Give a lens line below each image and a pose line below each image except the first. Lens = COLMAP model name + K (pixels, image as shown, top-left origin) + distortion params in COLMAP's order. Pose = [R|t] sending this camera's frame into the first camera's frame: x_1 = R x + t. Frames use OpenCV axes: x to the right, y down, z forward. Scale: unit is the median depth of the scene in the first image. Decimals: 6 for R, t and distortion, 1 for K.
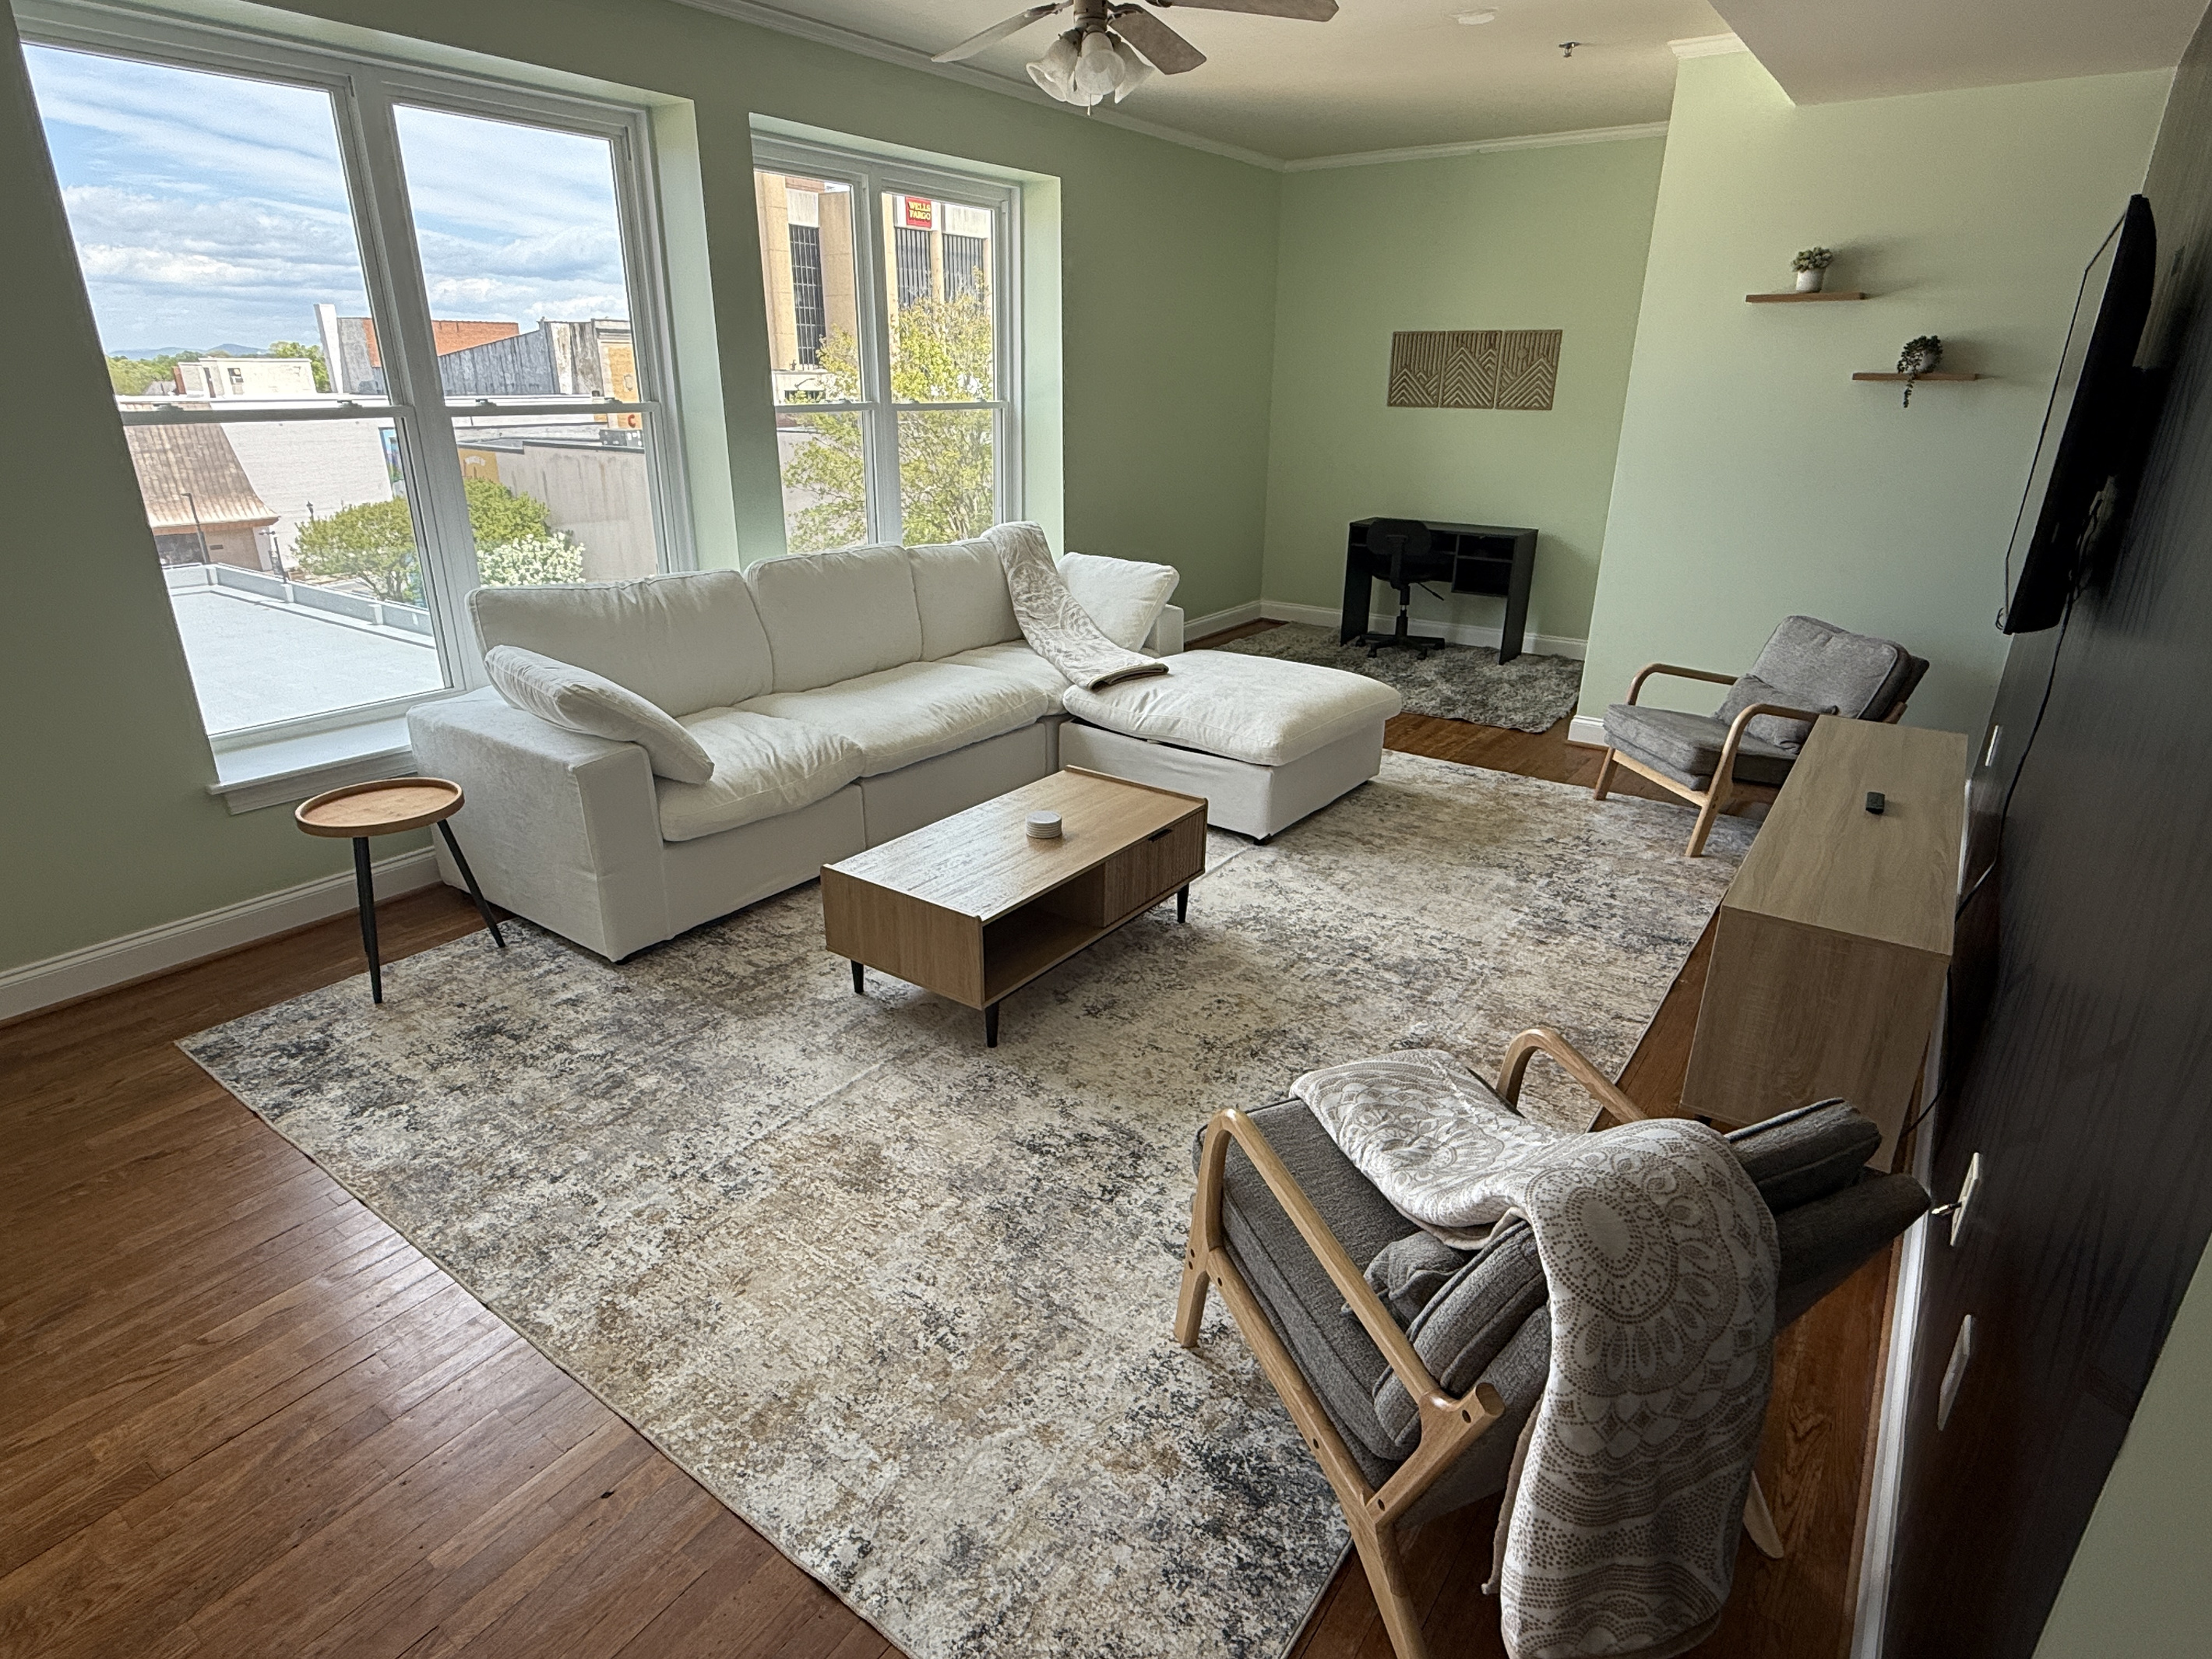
lens RADIAL K [[1183.9, 0, 1095.6], [0, 1183.9, 843.8], [0, 0, 1]] dist [0.002461, -0.001342]
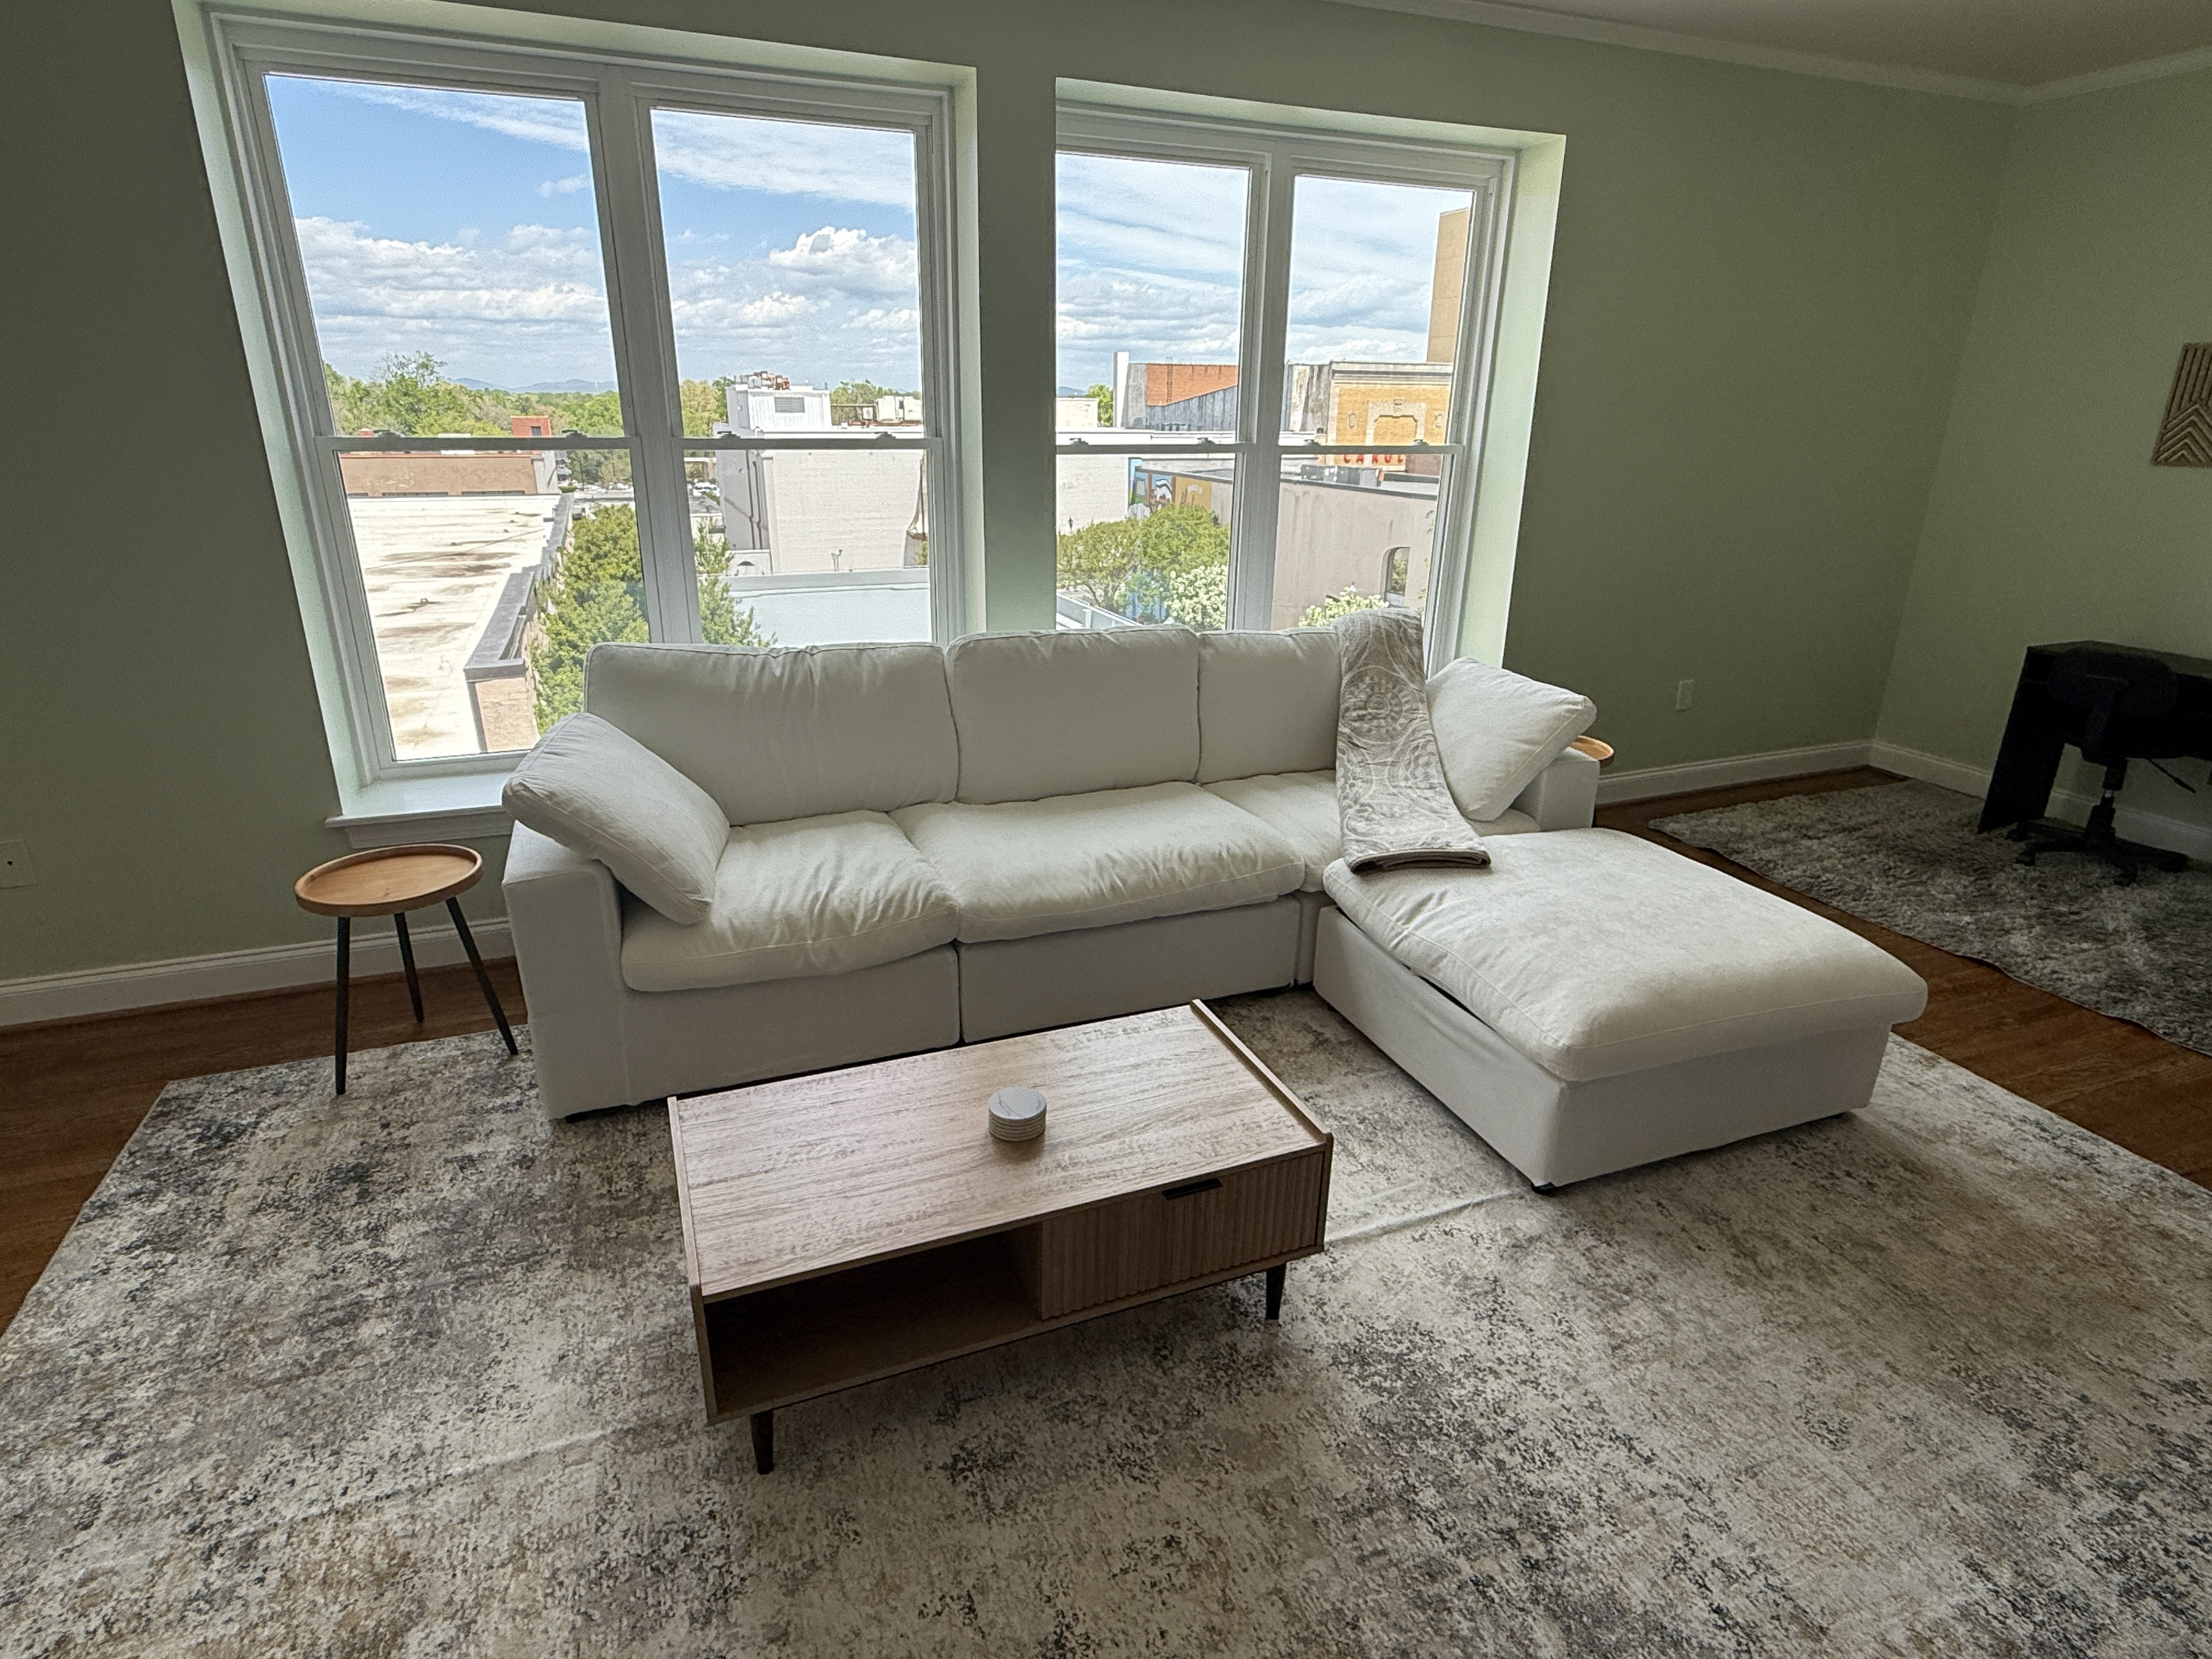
lens RADIAL K [[1183.9, 0, 1104.6], [0, 1183.9, 835.8], [0, 0, 1]] dist [0.002461, -0.001342]
pose [[0.845520, 0.184809, -0.500940, 0.212407], [-0.202256, 0.979132, 0.019844, -0.137430], [0.494153, 0.084539, 0.865255, 0.356460]]
